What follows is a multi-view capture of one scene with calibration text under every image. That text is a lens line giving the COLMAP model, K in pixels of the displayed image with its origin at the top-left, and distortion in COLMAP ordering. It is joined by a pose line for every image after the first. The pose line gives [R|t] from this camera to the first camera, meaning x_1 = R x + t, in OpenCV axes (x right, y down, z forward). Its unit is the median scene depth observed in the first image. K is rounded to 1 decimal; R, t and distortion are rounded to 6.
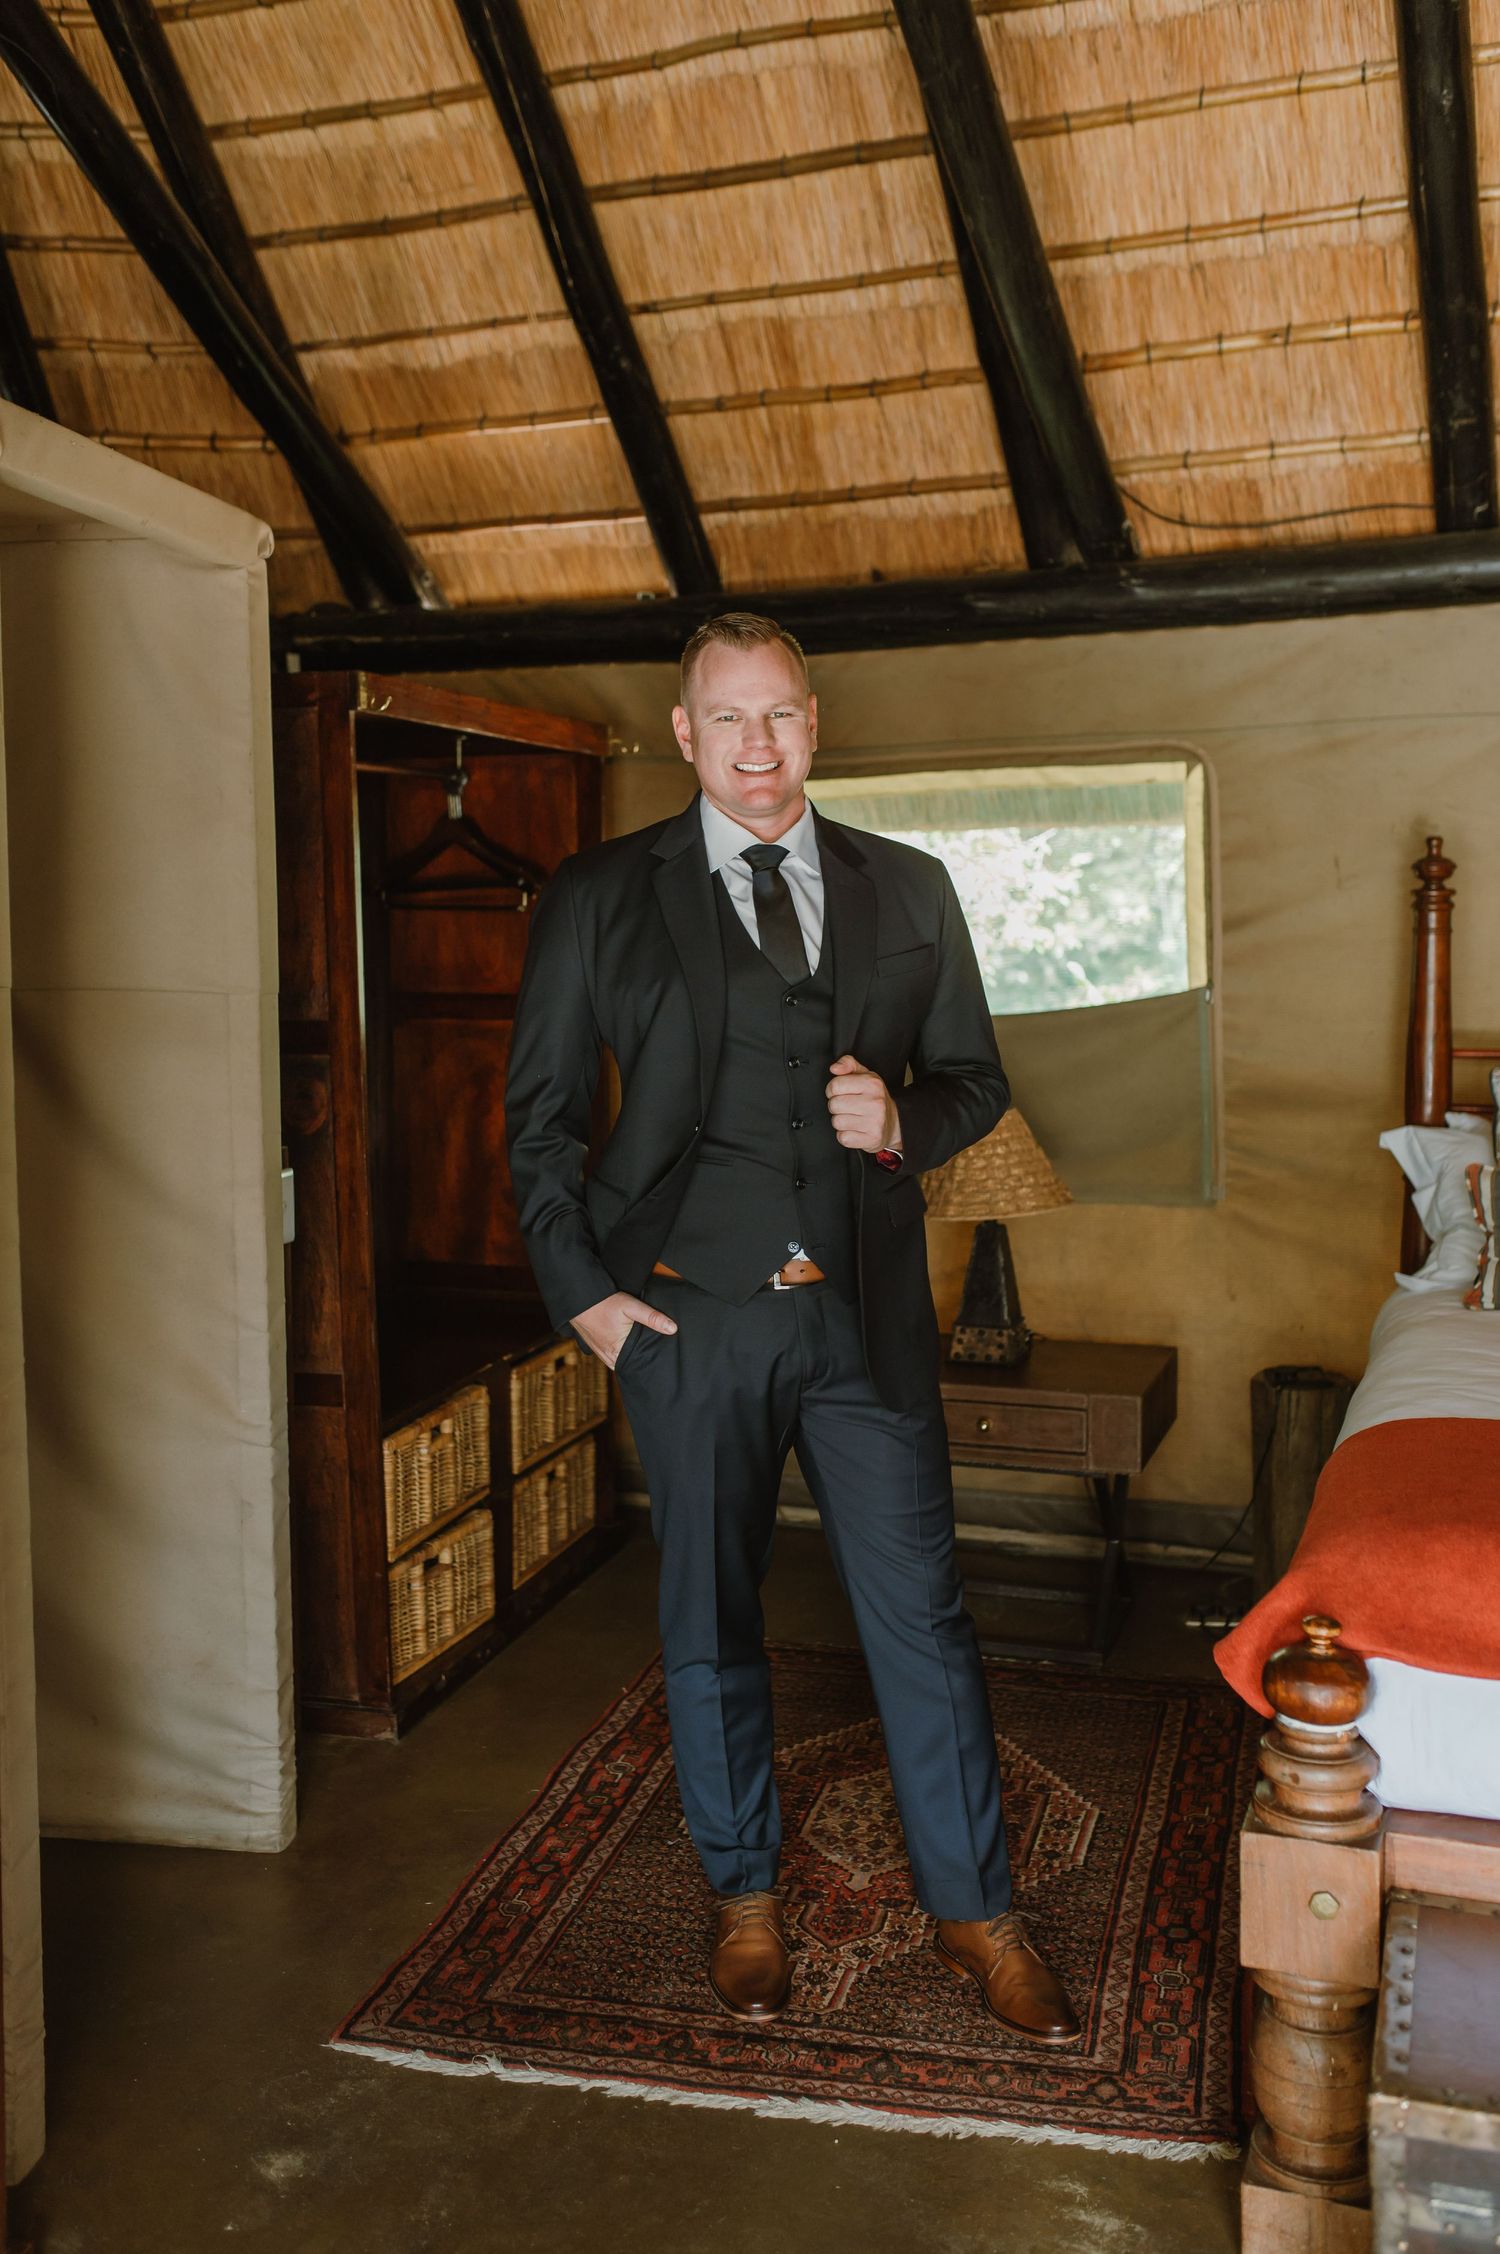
lens RADIAL K [[2114.1, 0, 750.4], [0, 2114.1, 1130.6], [0, 0, 1]] dist [-0.004735, 0.101890]
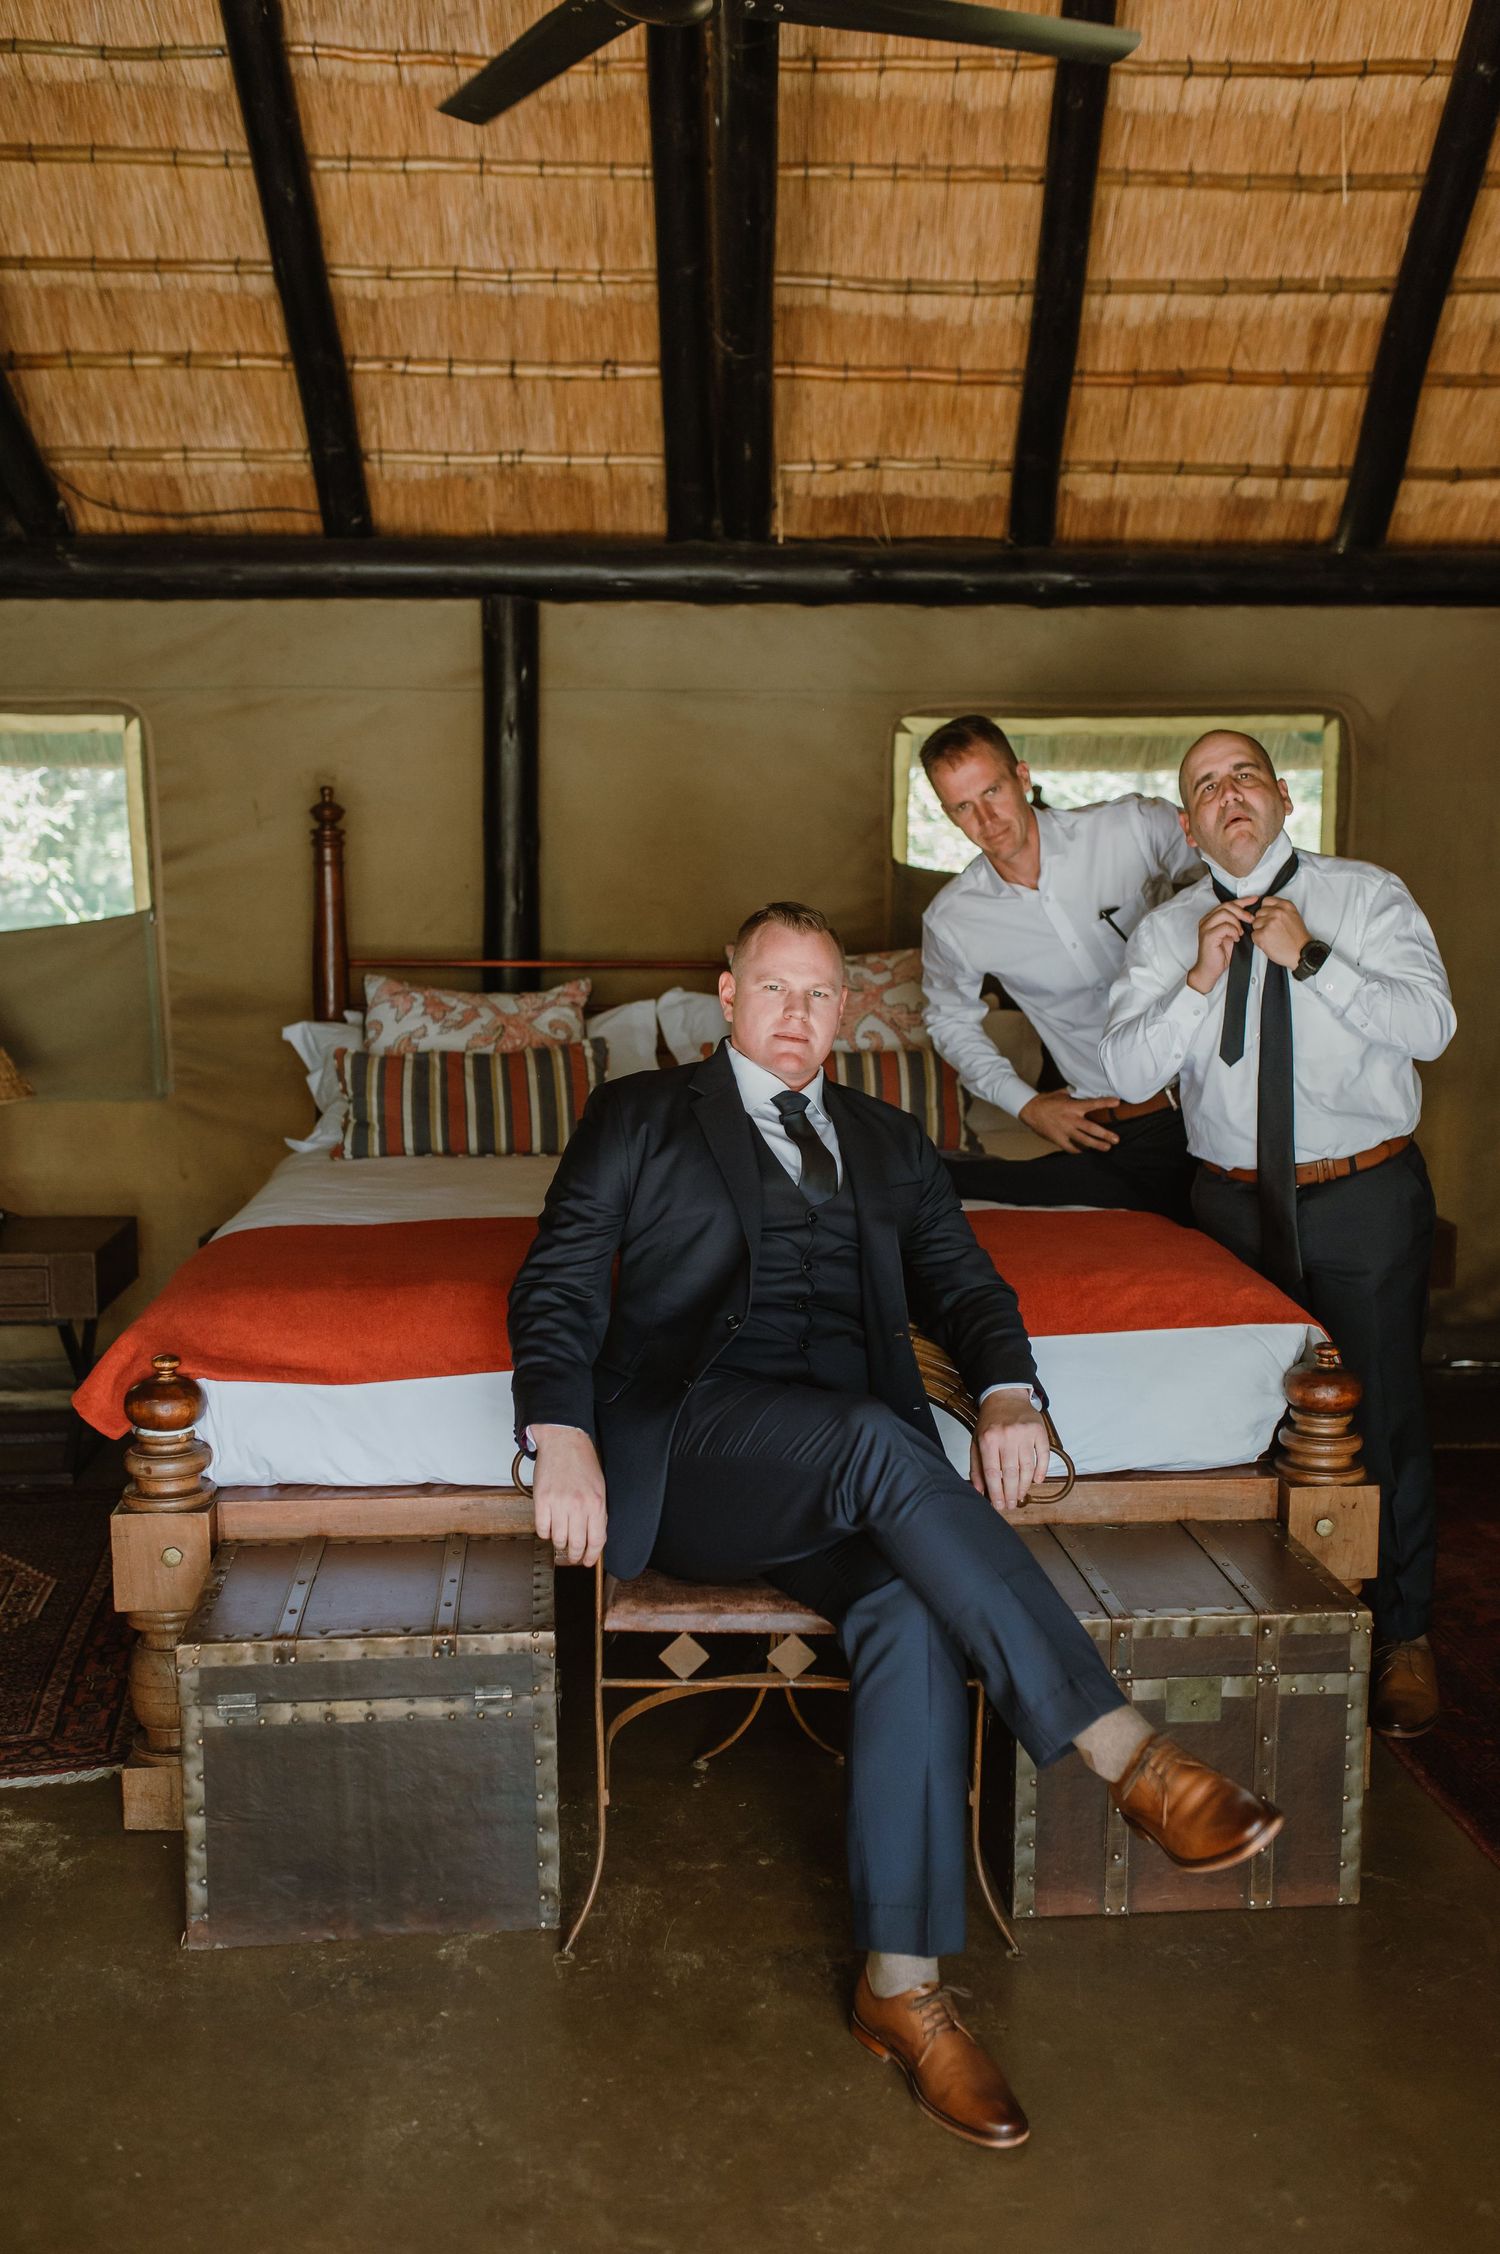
lens RADIAL K [[2123.0, 0, 761.1], [0, 2123.0, 1137.4], [0, 0, 1]] dist [-0.010935, 0.106060]
pose [[0.906788, -0.041550, 0.419535, 0.024327], [0.028617, 0.998903, 0.037076, 0.025031], [-0.420615, -0.021614, 0.906982, -0.219249]]
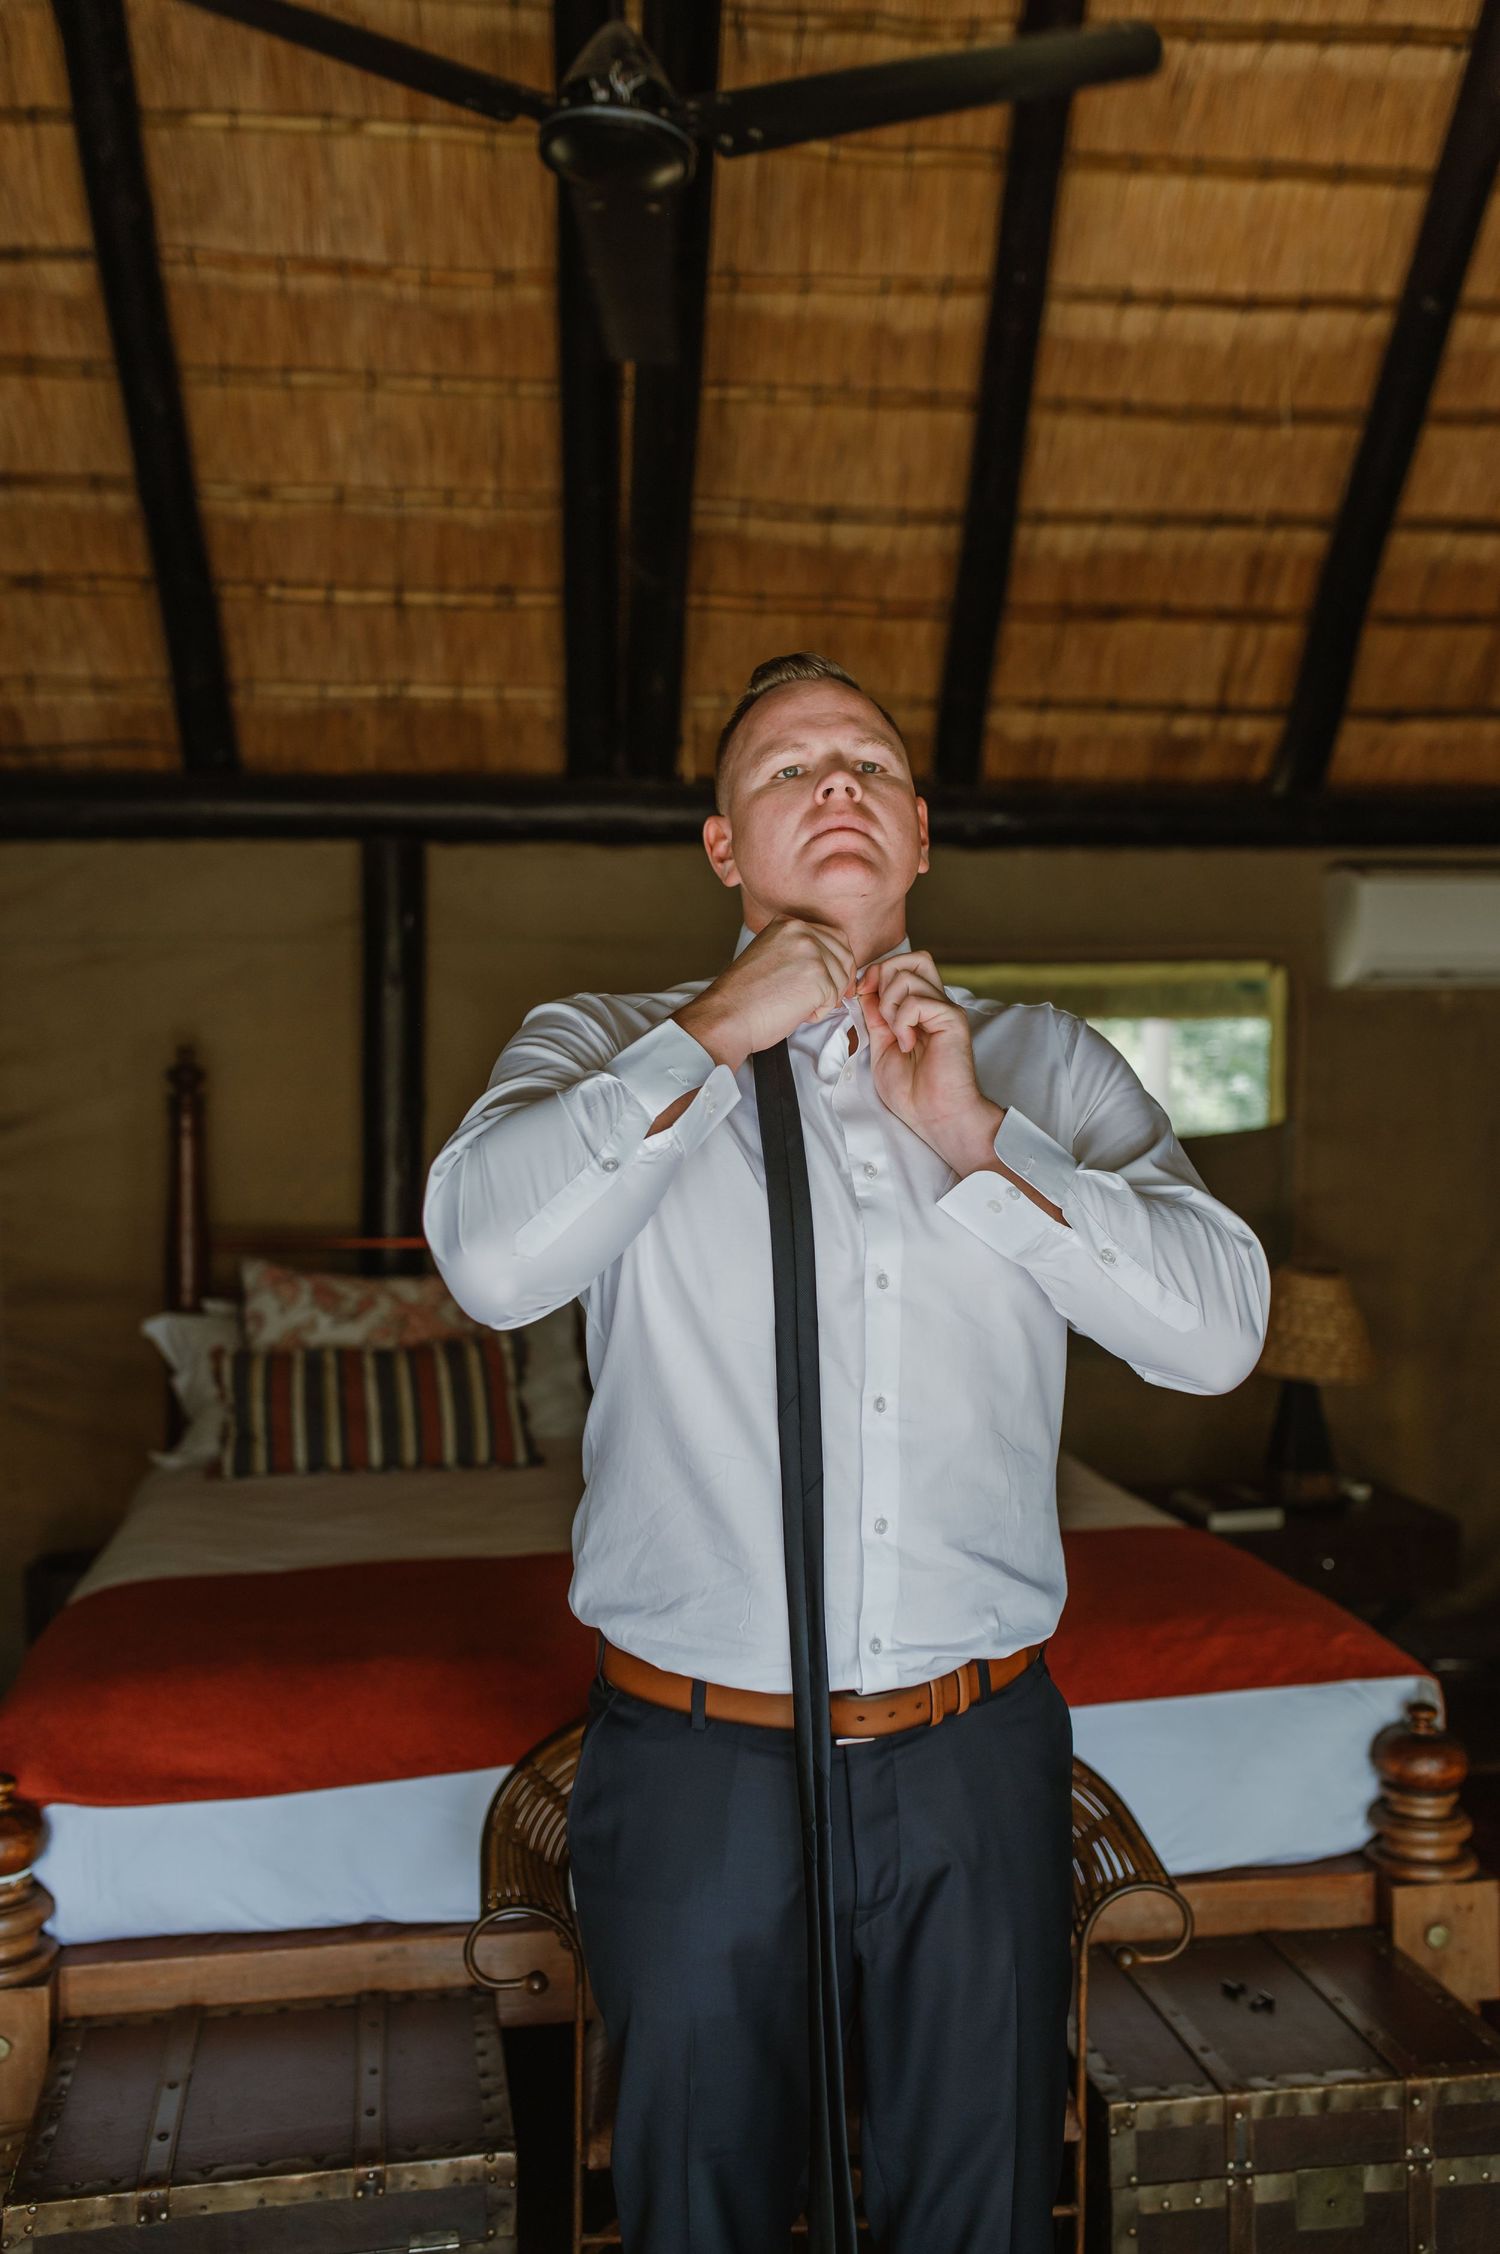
lens RADIAL K [[2132.4, 0, 755.2], [0, 2132.4, 1122.0], [0, 0, 1]] dist [-0.005945, 0.102416]
pose [[0.870617, 0.000826, 0.491961, 0.035988], [0.045321, 0.995612, -0.081875, 0.002669], [-0.489870, 0.093578, 0.866759, -0.088226]]
